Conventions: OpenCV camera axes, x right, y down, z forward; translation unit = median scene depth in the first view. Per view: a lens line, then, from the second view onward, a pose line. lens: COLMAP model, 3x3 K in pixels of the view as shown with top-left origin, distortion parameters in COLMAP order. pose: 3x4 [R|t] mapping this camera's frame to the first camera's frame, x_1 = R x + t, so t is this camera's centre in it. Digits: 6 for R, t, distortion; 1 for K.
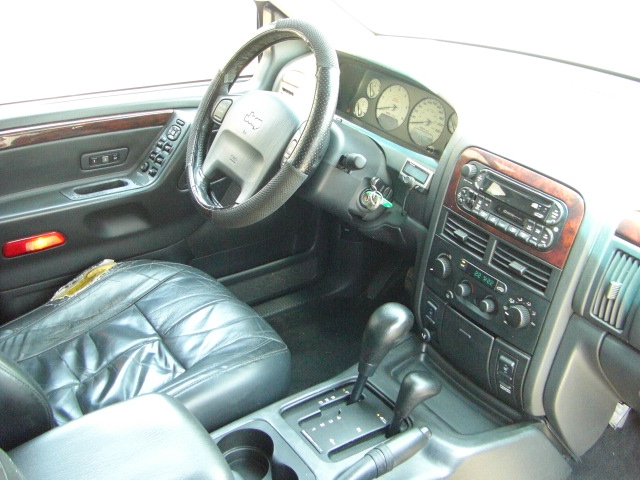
lens RADIAL K [[721.2, 0, 320.0], [0, 721.2, 240.0], [0, 0, 1]] dist [-0.190705, 0.226099]
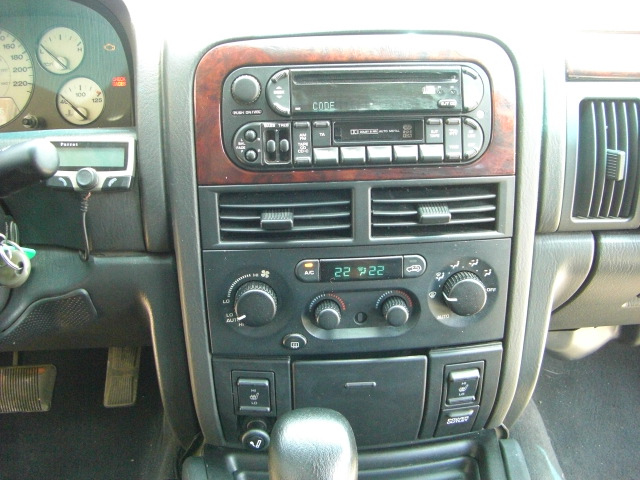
lens RADIAL K [[721.2, 0, 320.0], [0, 721.2, 240.0], [0, 0, 1]] dist [-0.190705, 0.226099]
pose [[0.500573, -0.426464, 0.753362, -0.168978], [0.425423, 0.879093, 0.214965, -0.091620], [-0.753951, 0.212892, 0.621478, 0.705579]]
